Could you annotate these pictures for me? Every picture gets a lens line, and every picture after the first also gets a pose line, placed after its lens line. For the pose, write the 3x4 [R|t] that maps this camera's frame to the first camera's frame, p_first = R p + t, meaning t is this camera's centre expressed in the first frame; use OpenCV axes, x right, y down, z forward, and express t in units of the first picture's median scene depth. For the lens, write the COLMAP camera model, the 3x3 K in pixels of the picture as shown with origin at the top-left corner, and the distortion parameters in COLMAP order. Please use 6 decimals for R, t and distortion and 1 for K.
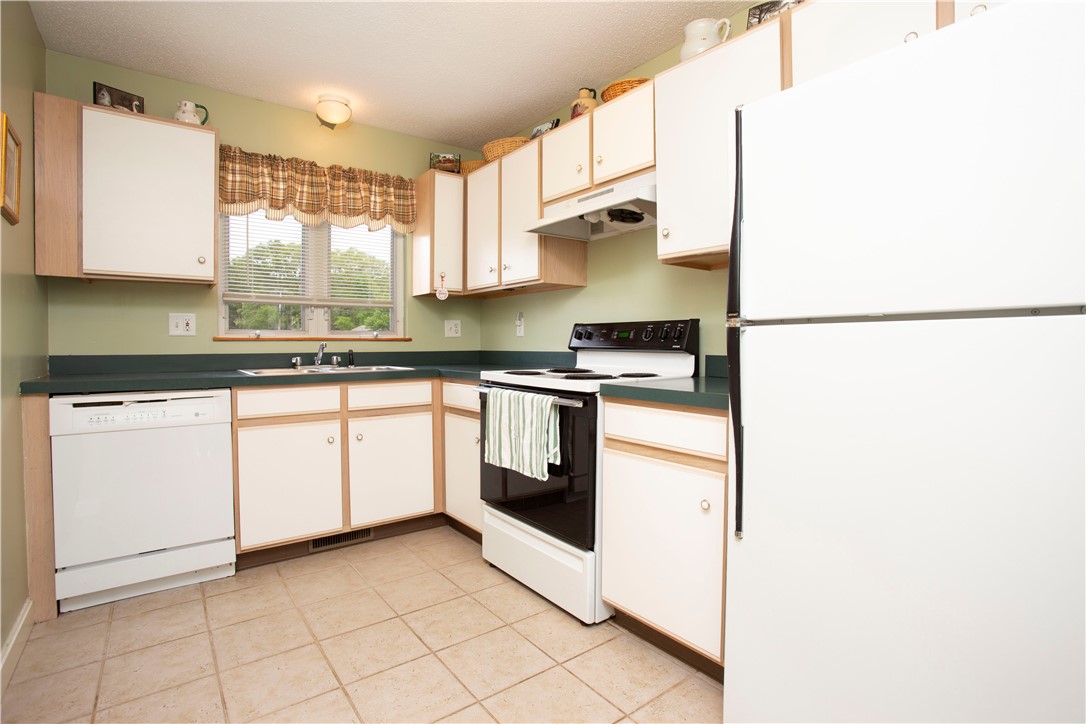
lens RADIAL K [[528.9, 0, 541.1], [0, 528.9, 353.4], [0, 0, 1]] dist [-0.076466, 0.037490]
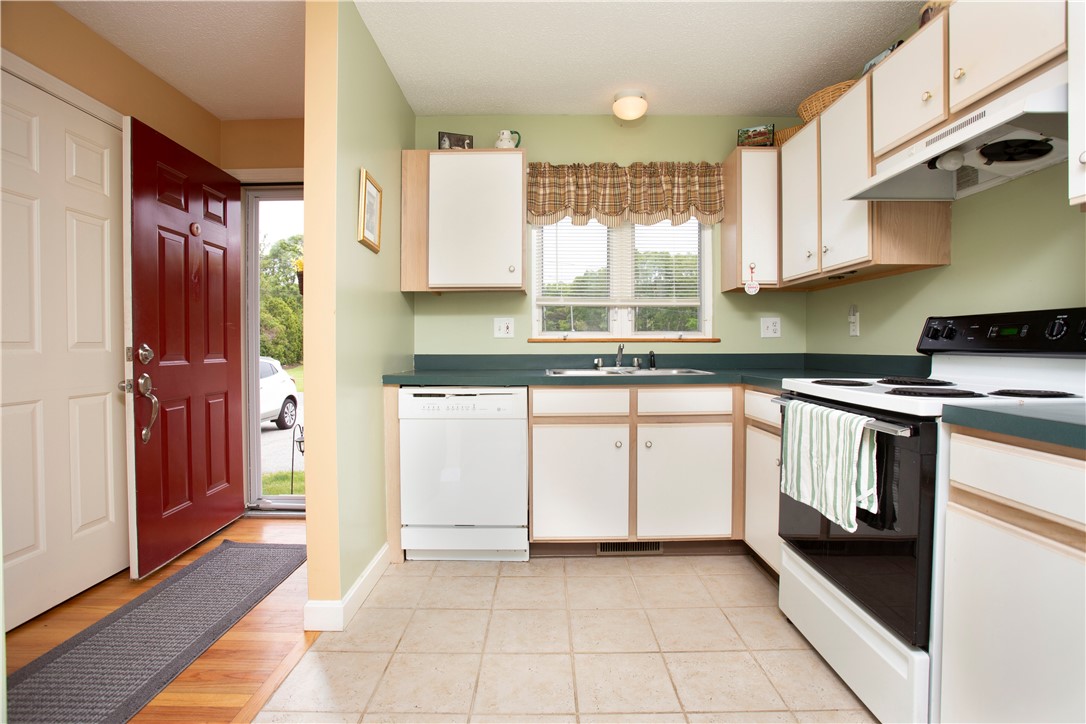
lens RADIAL K [[528.9, 0, 541.1], [0, 528.9, 353.4], [0, 0, 1]] dist [-0.076466, 0.037490]
pose [[0.797659, 0.008070, -0.603054, 0.072616], [-0.010035, 0.999950, 0.000107, -0.001517], [0.603025, 0.005966, 0.797700, 0.134604]]
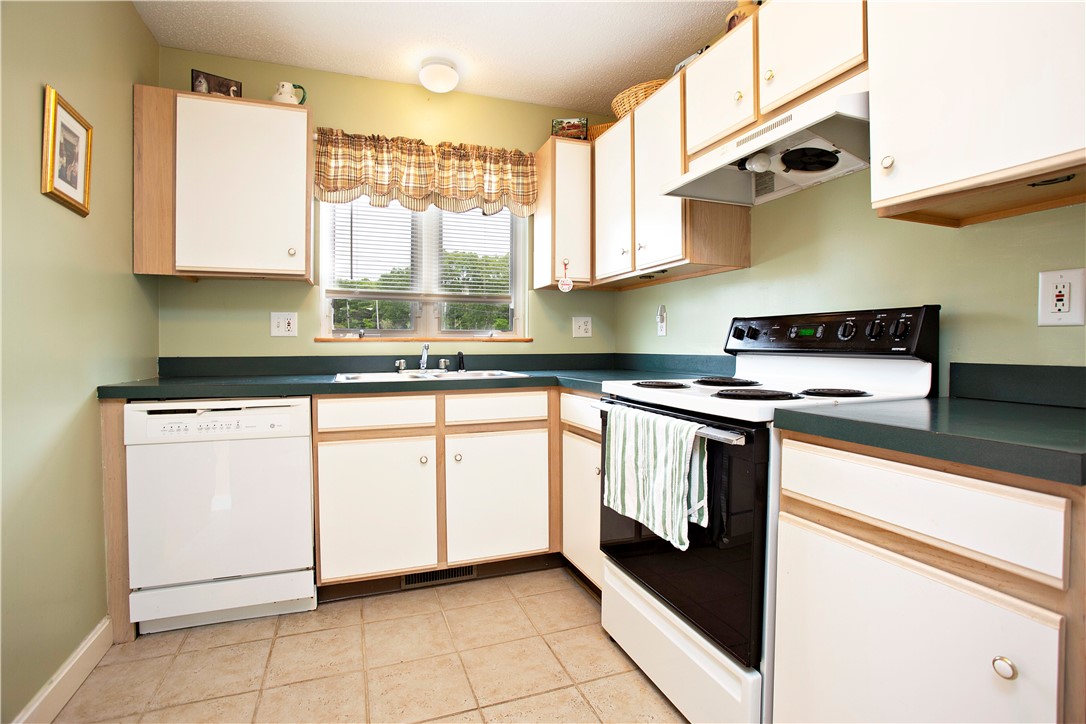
lens RADIAL K [[528.9, 0, 541.1], [0, 528.9, 353.4], [0, 0, 1]] dist [-0.076466, 0.037490]
pose [[0.958777, 0.003942, -0.284133, 0.016478], [-0.004656, 0.999987, -0.001840, -0.004254], [0.284122, 0.003087, 0.958783, 0.249221]]
